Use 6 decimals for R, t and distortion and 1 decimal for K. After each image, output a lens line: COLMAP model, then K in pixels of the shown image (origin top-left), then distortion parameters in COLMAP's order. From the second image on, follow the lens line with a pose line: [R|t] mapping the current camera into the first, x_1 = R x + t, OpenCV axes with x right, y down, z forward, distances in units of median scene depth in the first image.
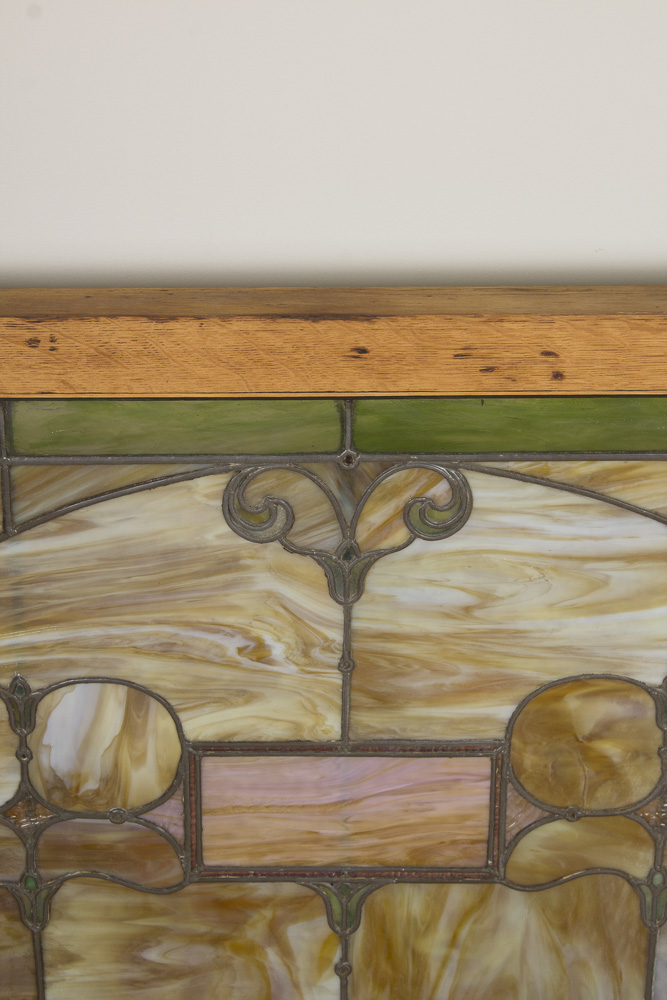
lens RADIAL K [[2375.3, 0, 333.6], [0, 2375.3, 500.9], [0, 0, 1]] dist [0.082750, 0.000000]
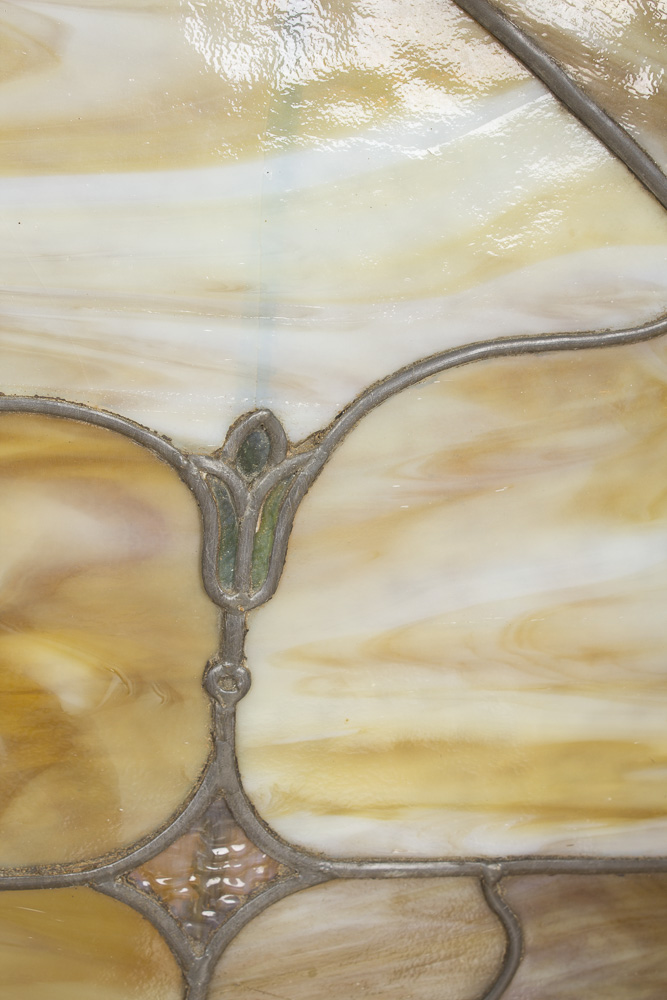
lens RADIAL K [[1653.4, 0, 332.8], [0, 1653.4, 495.6], [0, 0, 1]] dist [-0.012205, 0.000000]
pose [[0.970060, 0.045814, 0.238504, 0.098196], [-0.005153, 0.985708, -0.168385, 0.118283], [-0.242810, 0.162114, 0.956432, 0.773393]]
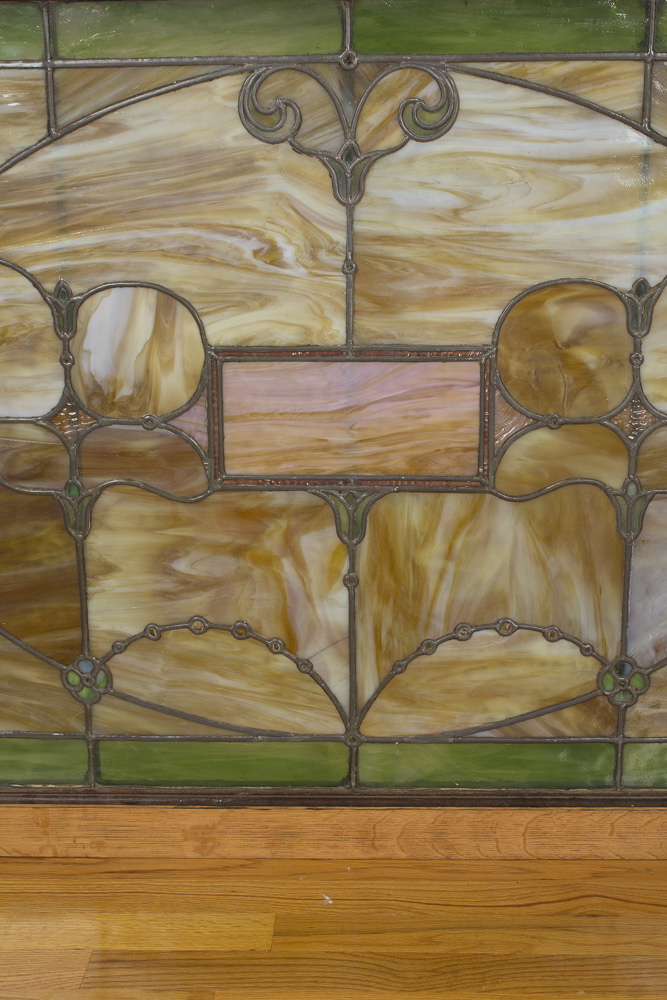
lens RADIAL K [[1548.2, 0, 340.0], [0, 1548.2, 504.0], [0, 0, 1]] dist [-0.030187, 0.000000]
pose [[0.998936, 0.000062, -0.046119, 0.033736], [-0.007960, 0.985223, -0.171094, 0.296842], [0.045427, 0.171279, 0.984175, 0.289423]]
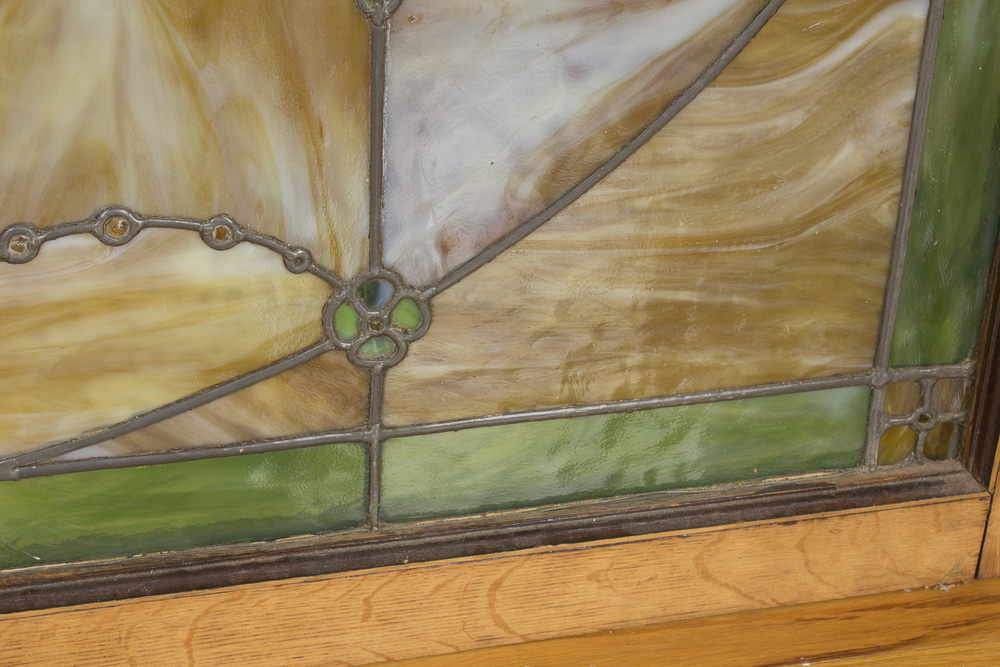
lens RADIAL K [[1938.6, 0, 494.8], [0, 1938.6, 335.8], [0, 0, 1]] dist [0.035212, 0.000000]
pose [[0.969514, -0.084397, 0.230043, 0.060617], [0.073938, 0.995814, 0.053732, 0.232909], [-0.233615, -0.035085, 0.971696, 0.617737]]
